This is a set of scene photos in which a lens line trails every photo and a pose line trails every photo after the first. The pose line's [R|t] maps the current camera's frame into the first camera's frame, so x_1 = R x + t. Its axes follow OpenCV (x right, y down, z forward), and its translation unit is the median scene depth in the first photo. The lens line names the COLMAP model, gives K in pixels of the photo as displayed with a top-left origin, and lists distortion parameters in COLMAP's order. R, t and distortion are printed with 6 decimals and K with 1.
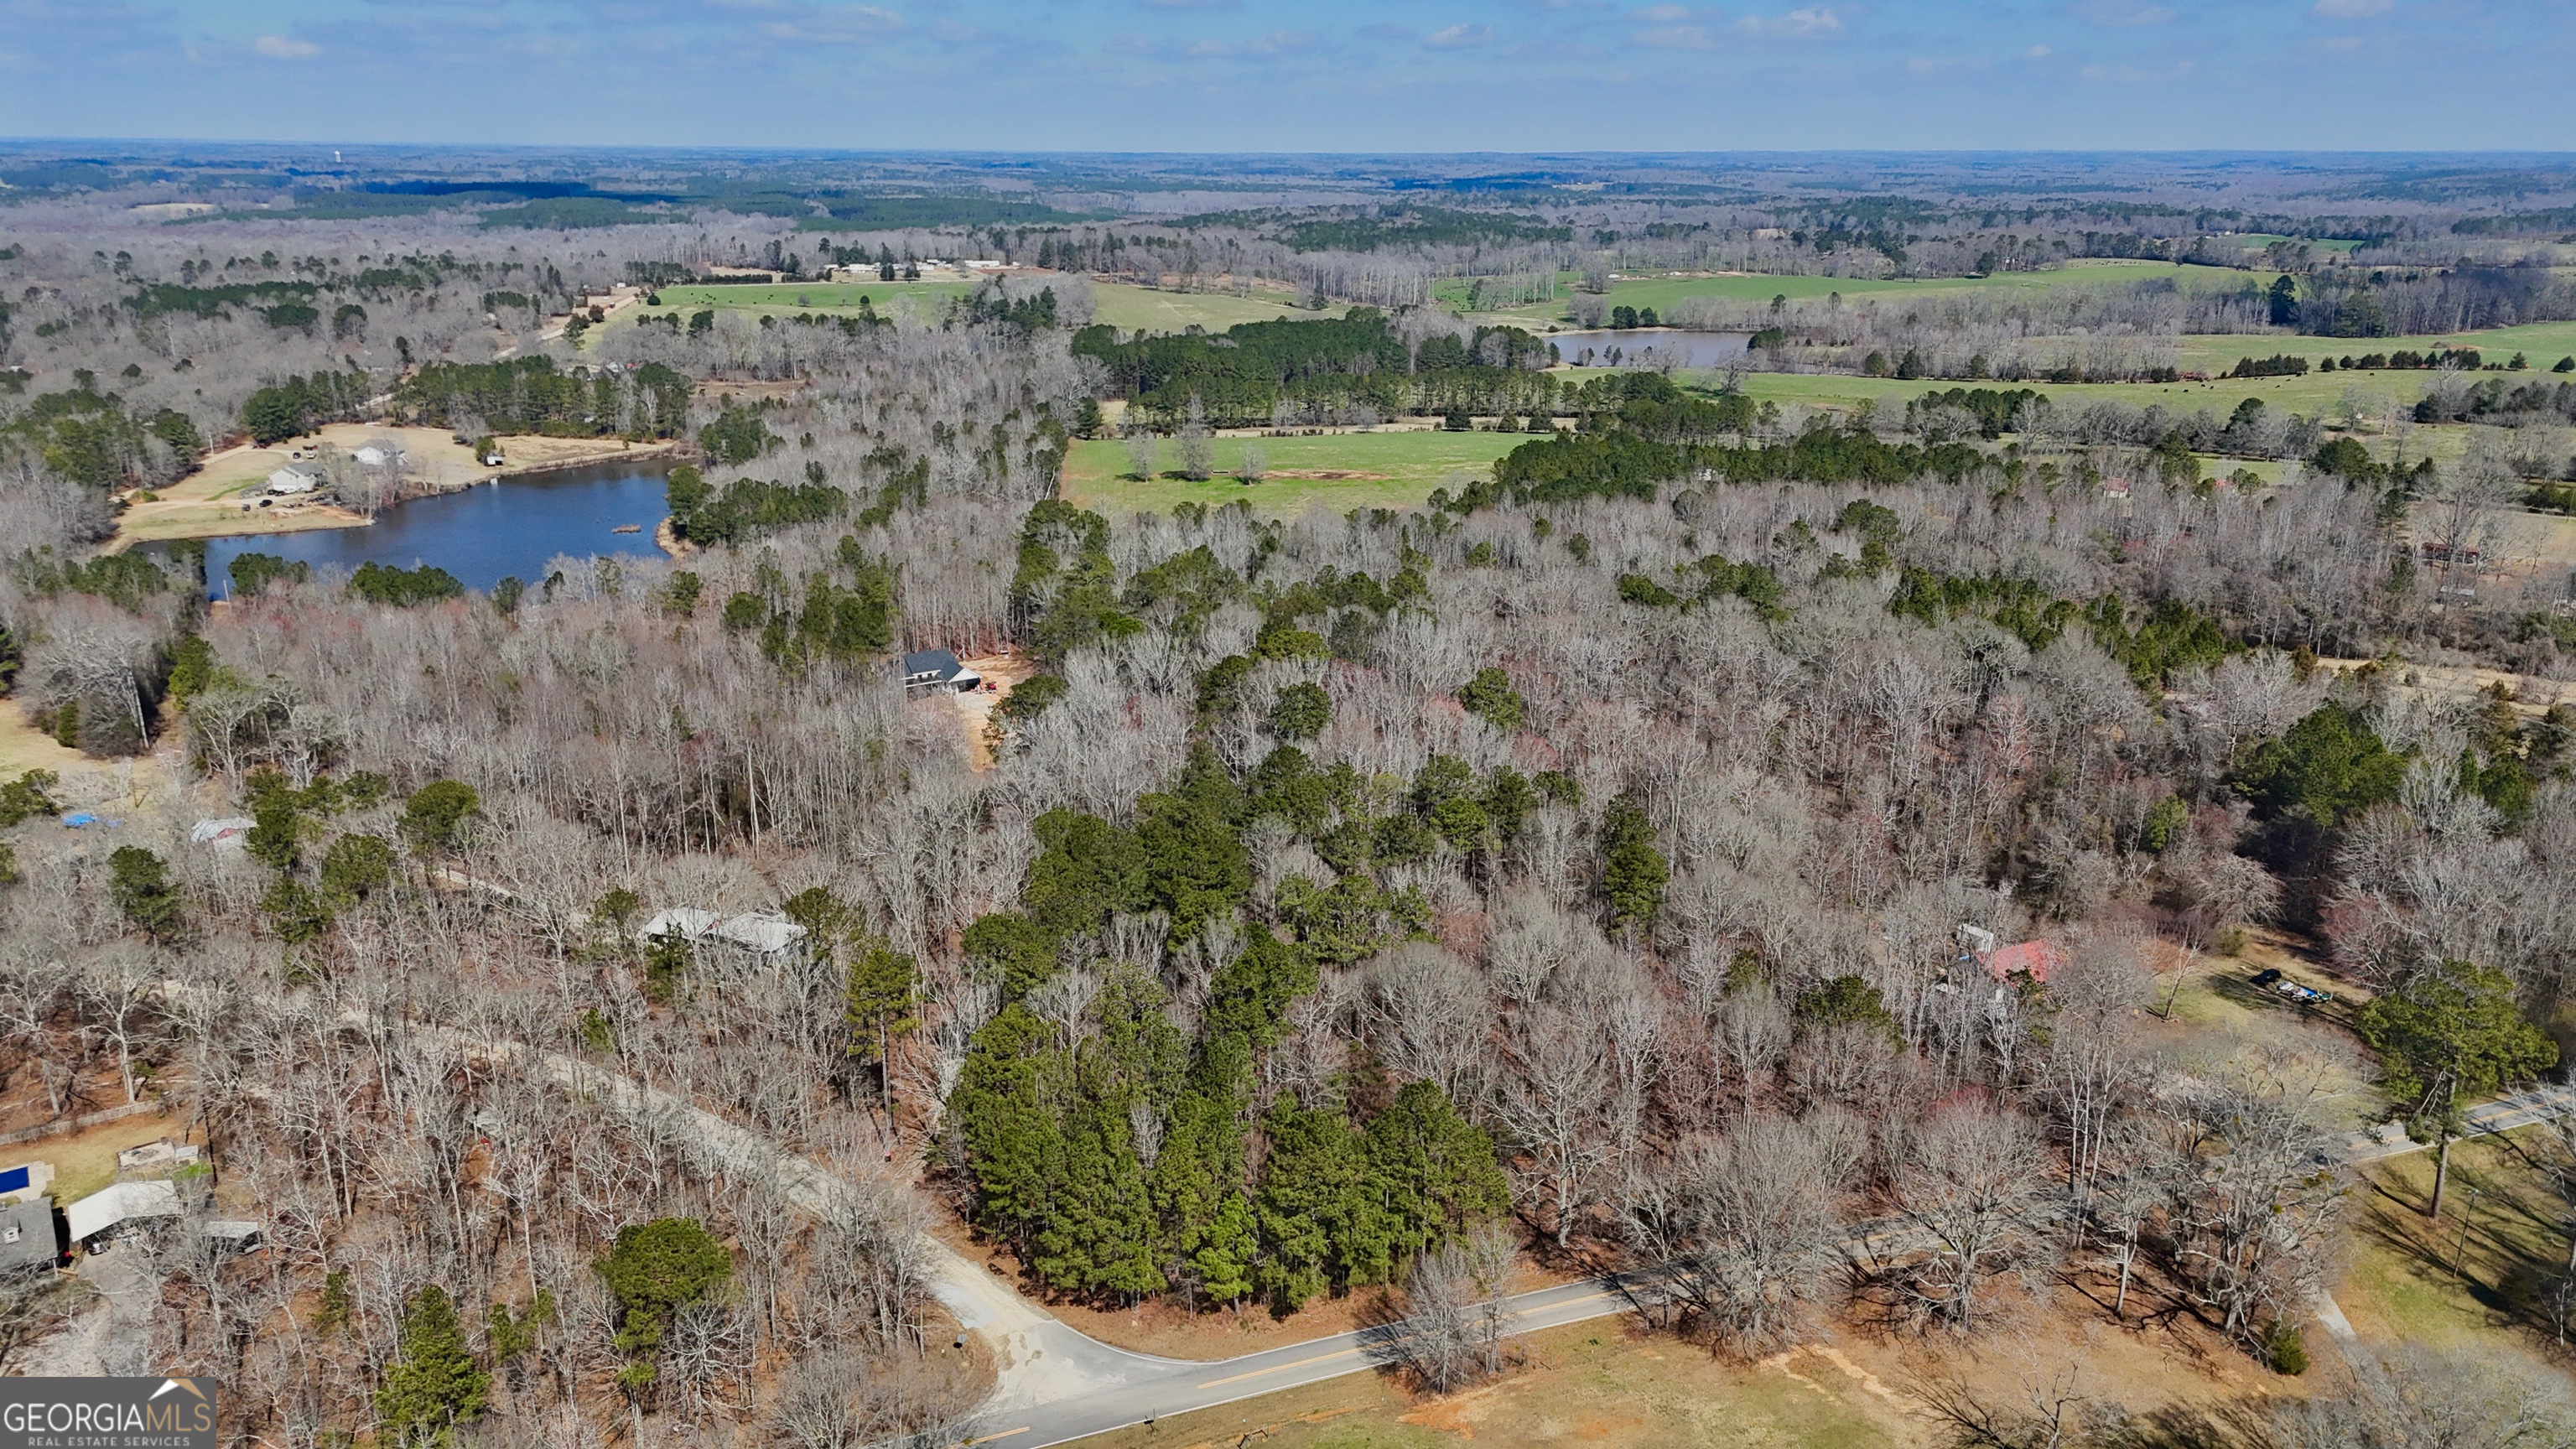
lens RADIAL K [[1877.9, 0, 1288.0], [0, 1877.9, 724.5], [0, 0, 1]] dist [0.084344, -0.081334]
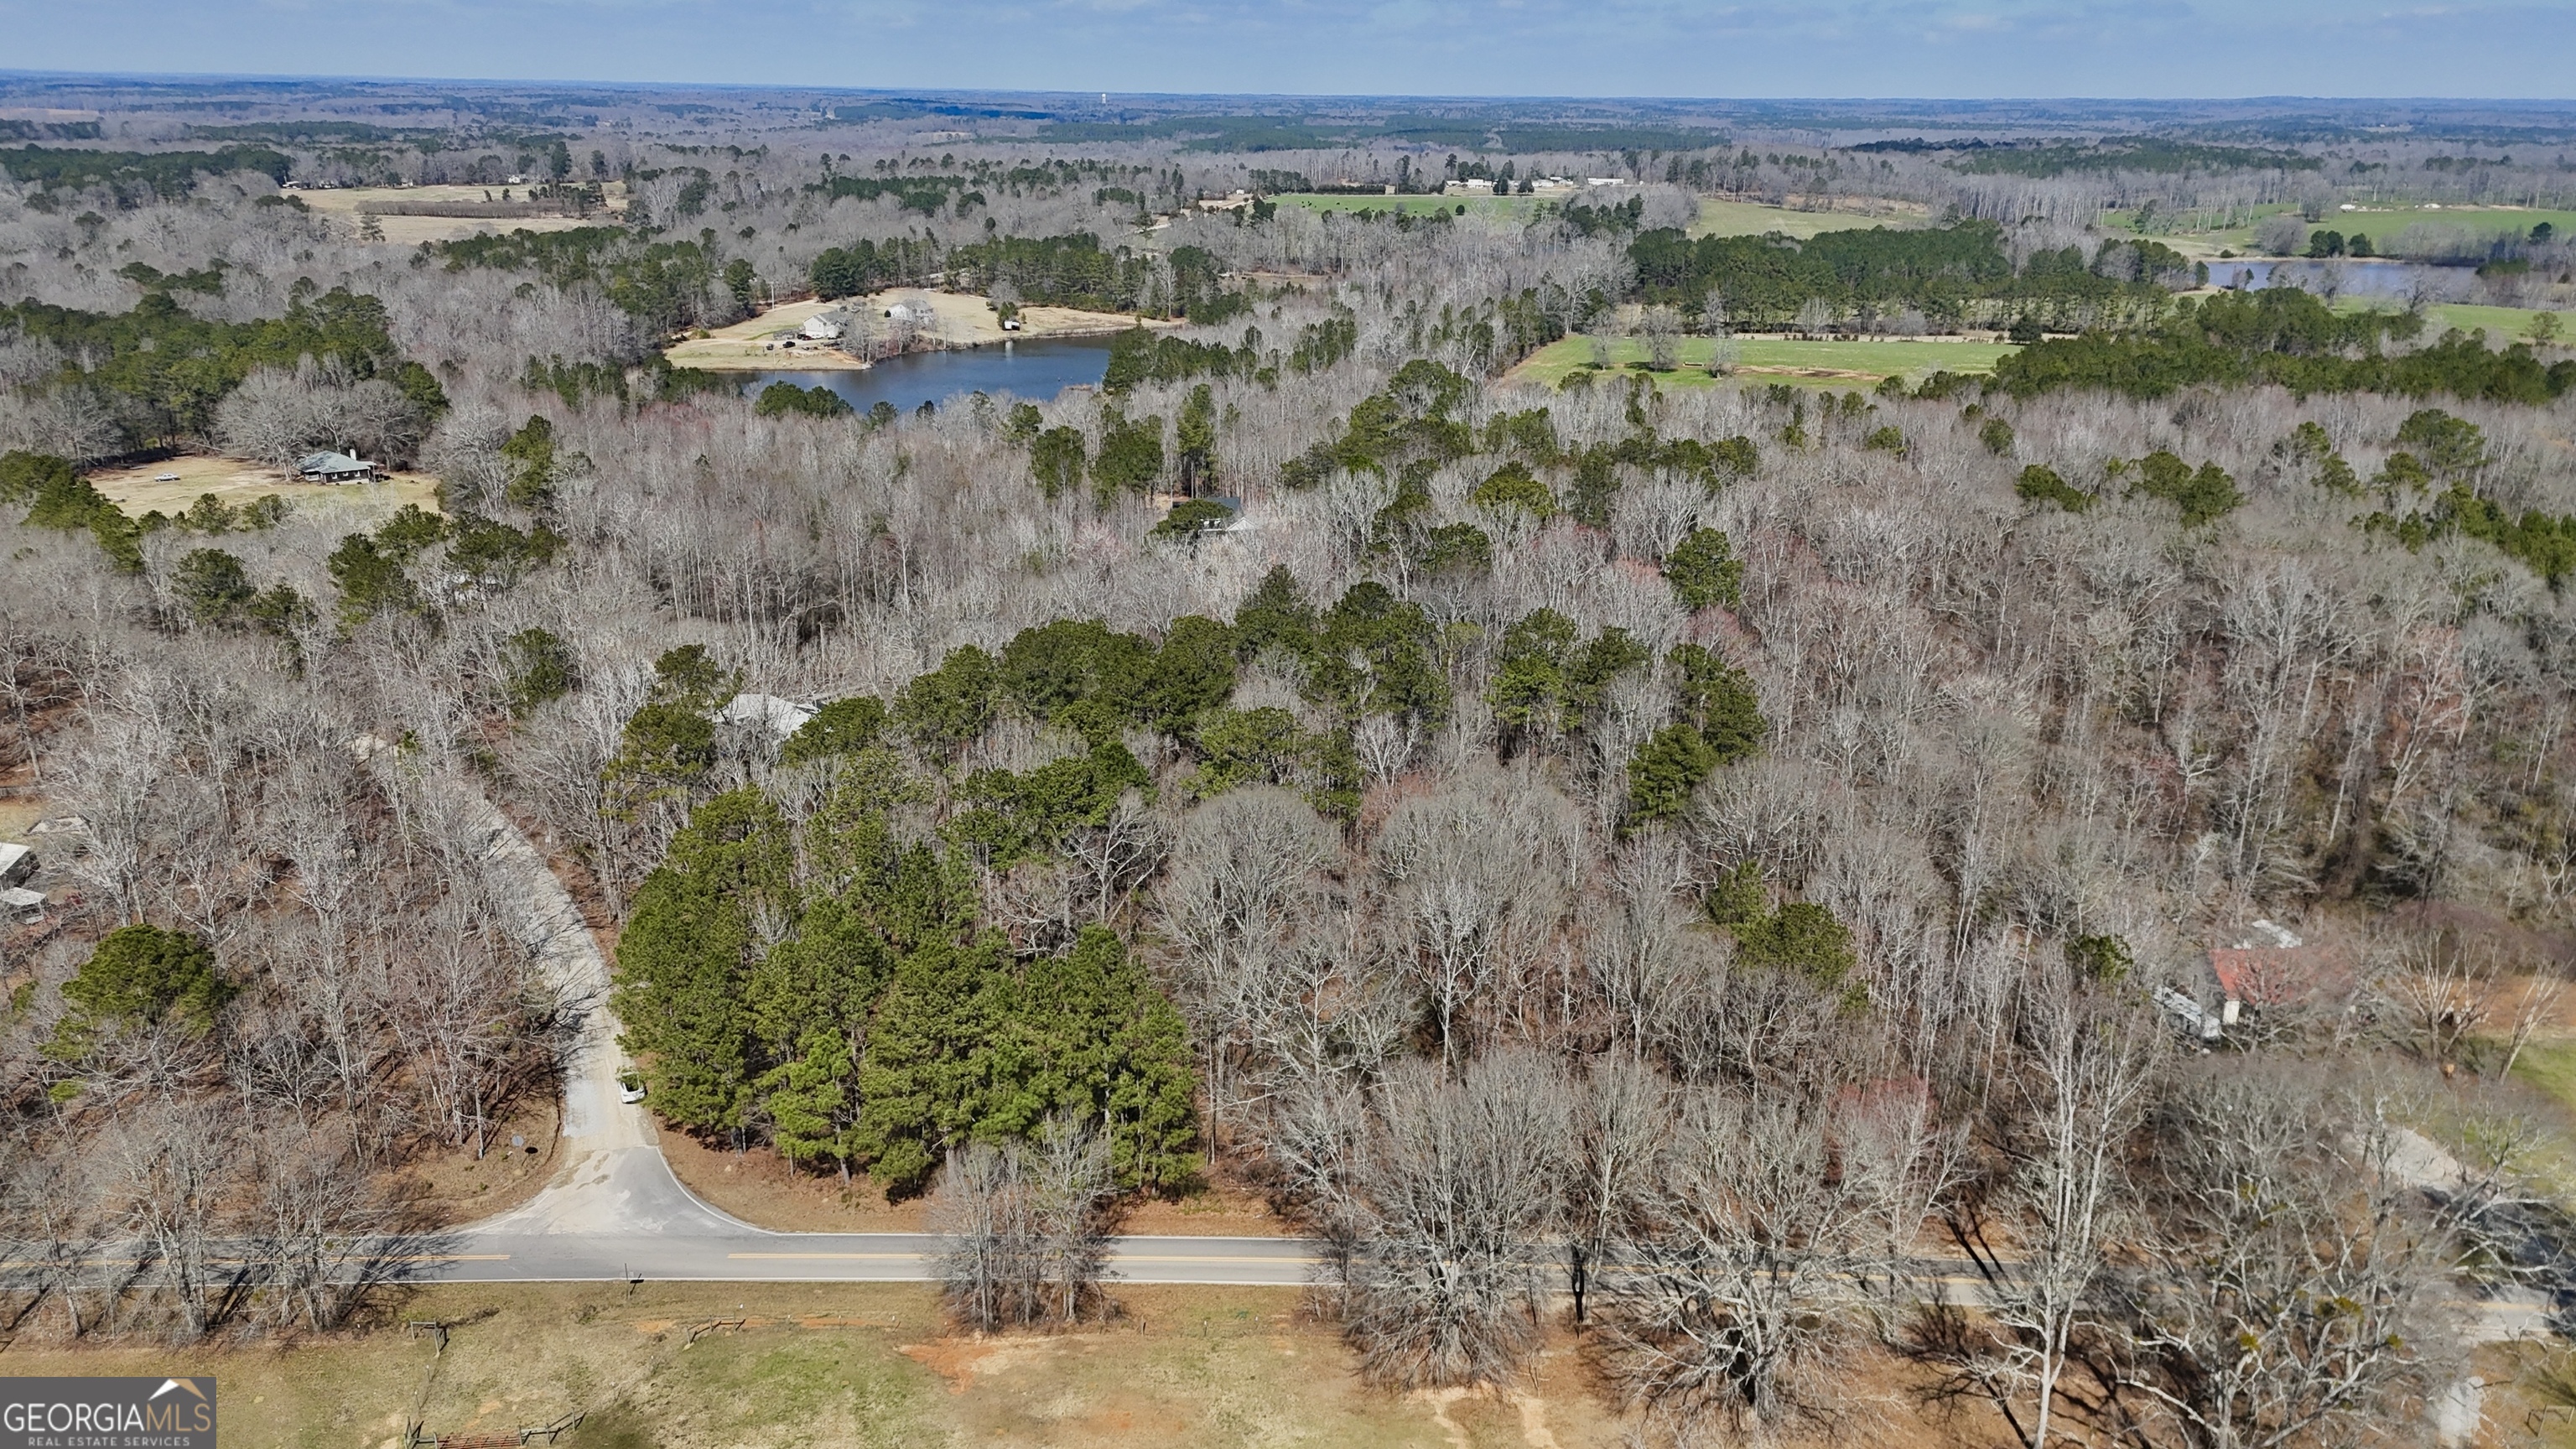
lens RADIAL K [[1877.9, 0, 1288.0], [0, 1877.9, 724.5], [0, 0, 1]] dist [0.084344, -0.081334]
pose [[0.934339, 0.119929, -0.335601, 0.074344], [-0.112011, 0.992779, 0.042928, 0.012880], [0.338326, -0.002518, 0.941026, 0.061411]]
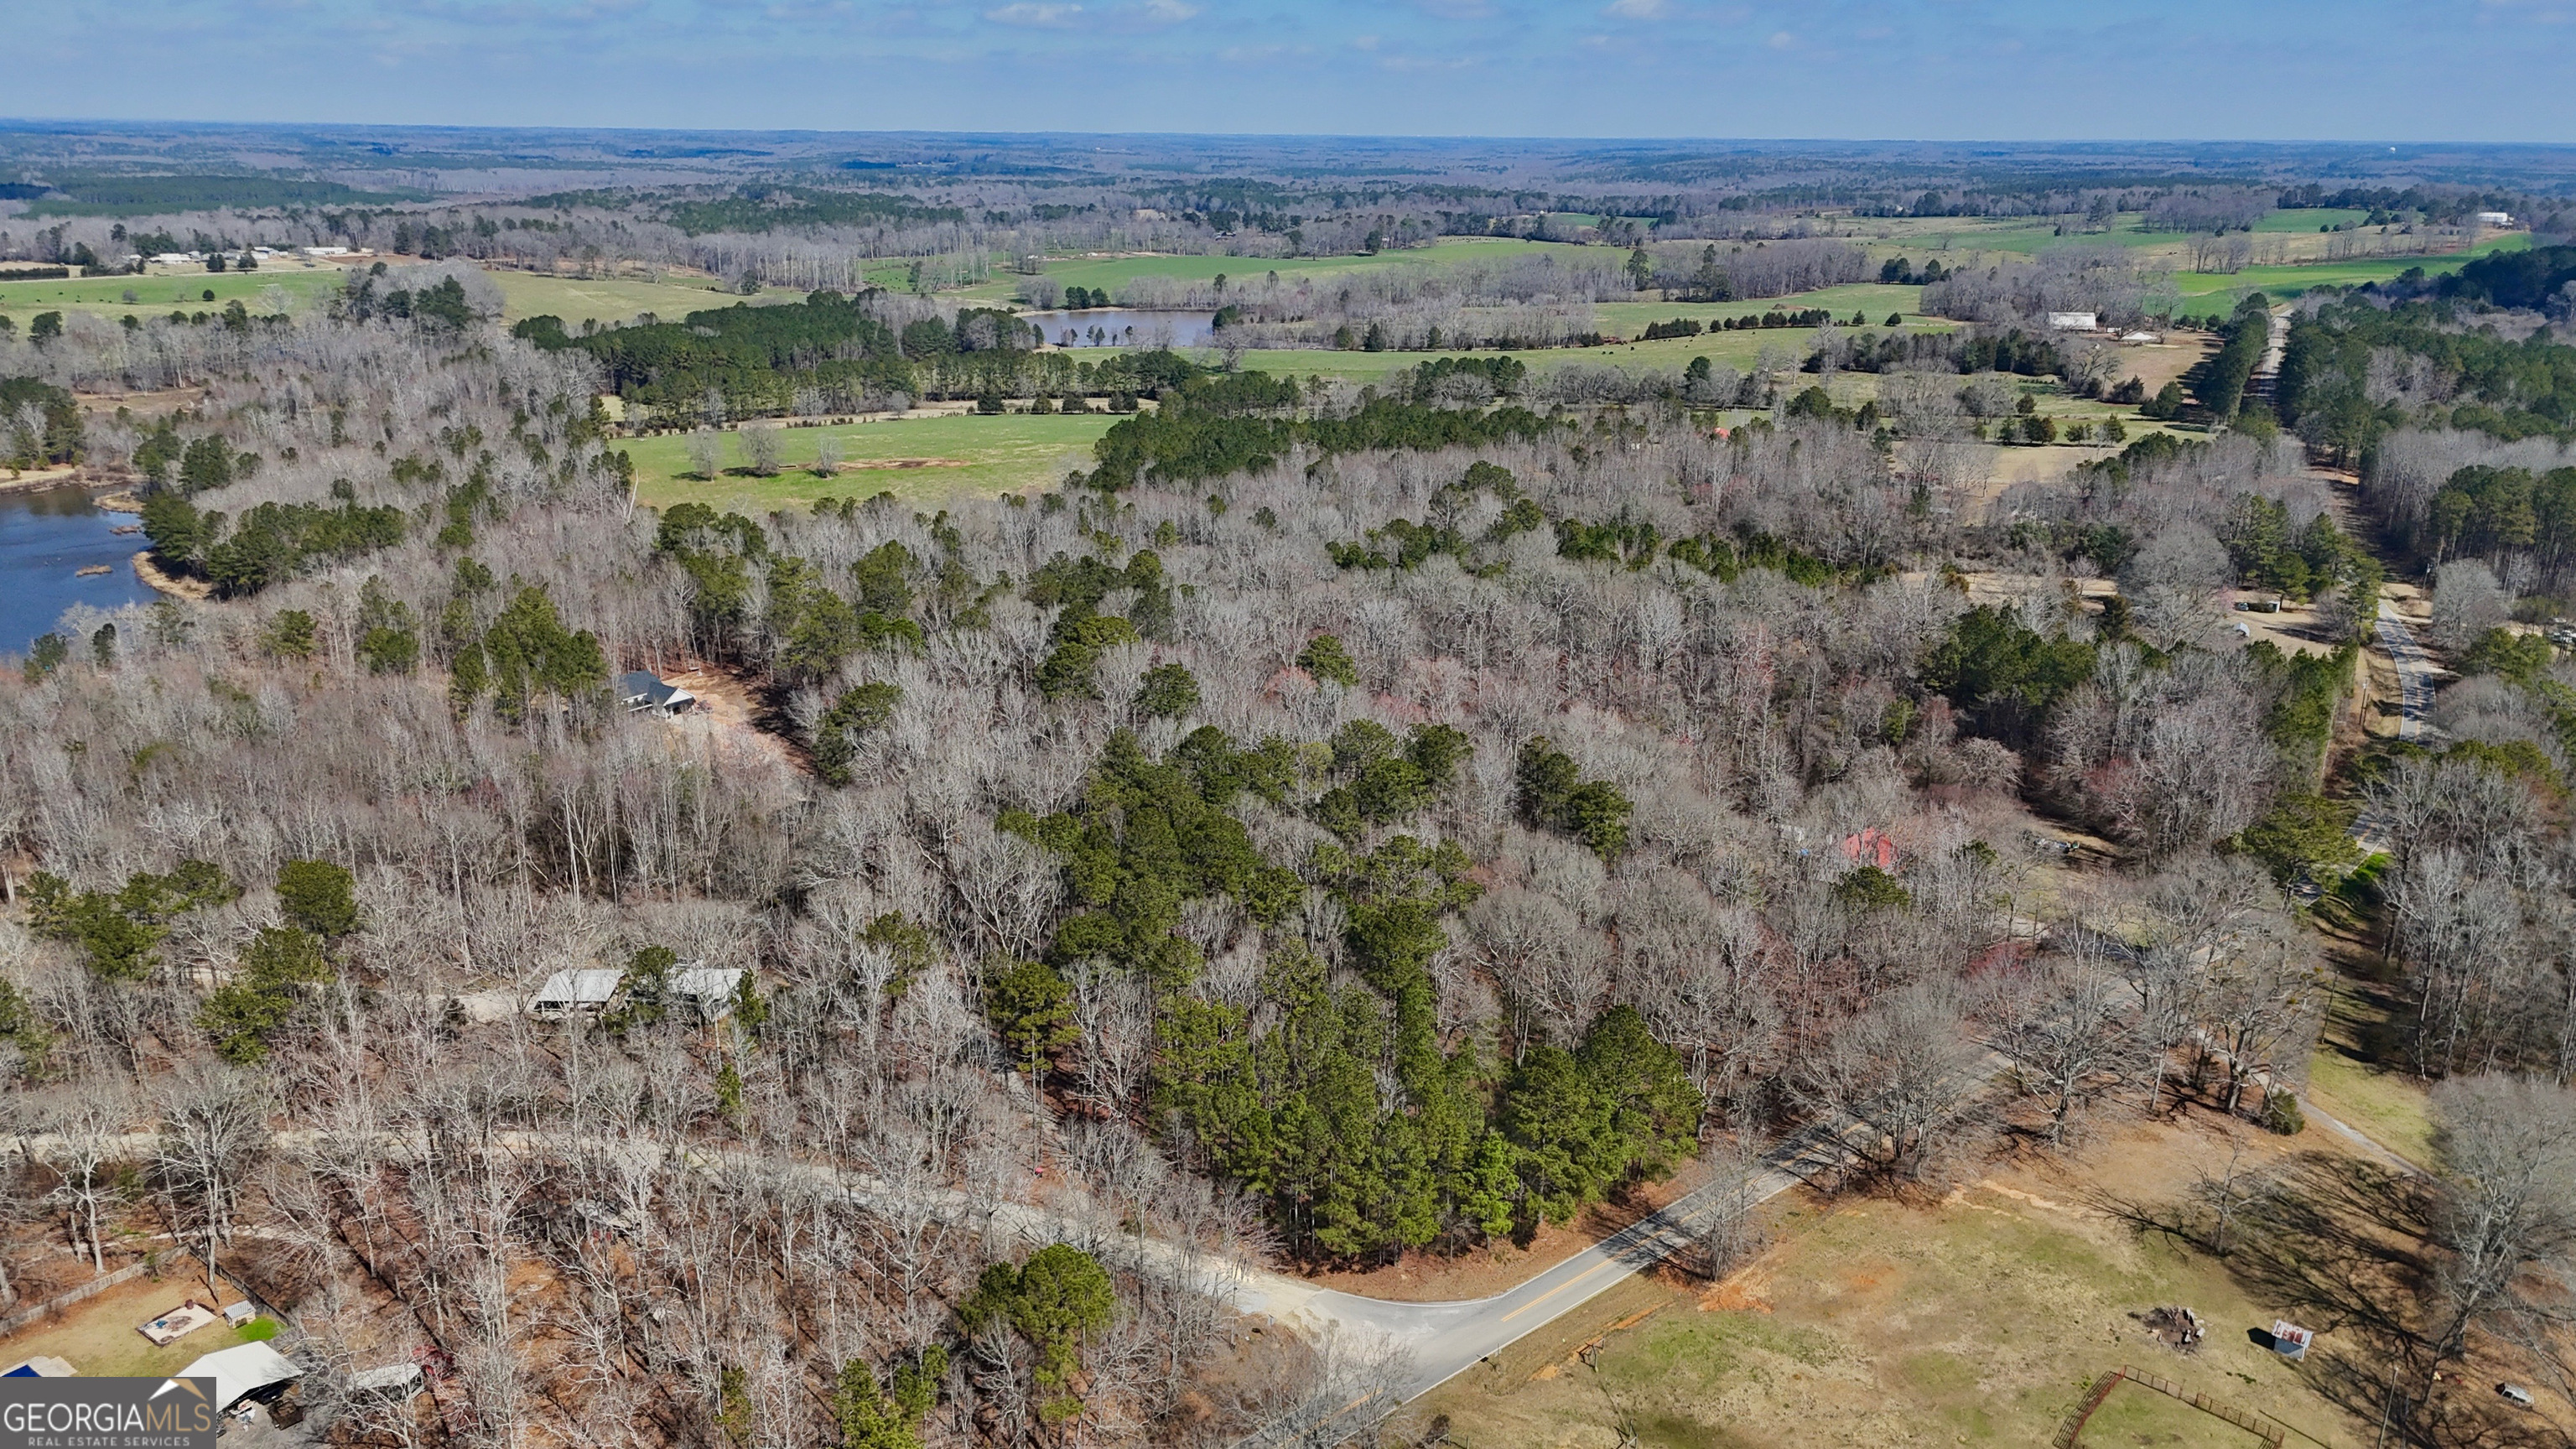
lens RADIAL K [[1877.9, 0, 1288.0], [0, 1877.9, 724.5], [0, 0, 1]] dist [0.084344, -0.081334]
pose [[0.940555, -0.099178, 0.324838, -0.085248], [0.096008, 0.995046, 0.025813, -0.003294], [-0.325788, 0.006908, 0.945417, 0.007802]]
